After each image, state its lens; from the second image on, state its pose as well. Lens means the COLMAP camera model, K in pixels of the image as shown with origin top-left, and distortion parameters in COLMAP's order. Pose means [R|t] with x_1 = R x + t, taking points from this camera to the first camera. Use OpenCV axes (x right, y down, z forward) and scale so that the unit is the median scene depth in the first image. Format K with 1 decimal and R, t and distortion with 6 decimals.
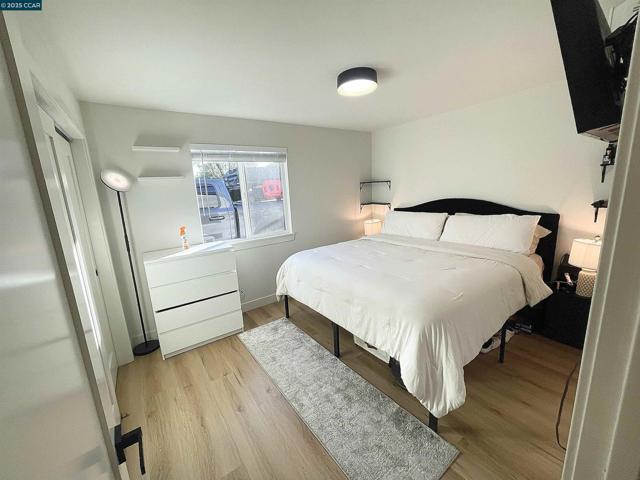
lens RADIAL K [[258.3, 0, 321.0], [0, 258.3, 239.4], [0, 0, 1]] dist [0.003798, 0.000332]
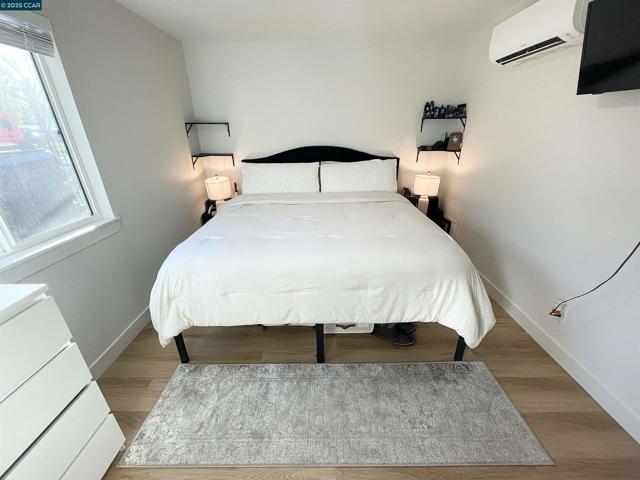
lens RADIAL K [[258.3, 0, 321.1], [0, 258.3, 239.6], [0, 0, 1]] dist [0.003798, 0.000332]
pose [[0.592999, -0.276123, 0.756378, -0.355786], [0.142230, 0.960513, 0.239136, -0.062129], [-0.792542, -0.034228, 0.608856, 0.477742]]
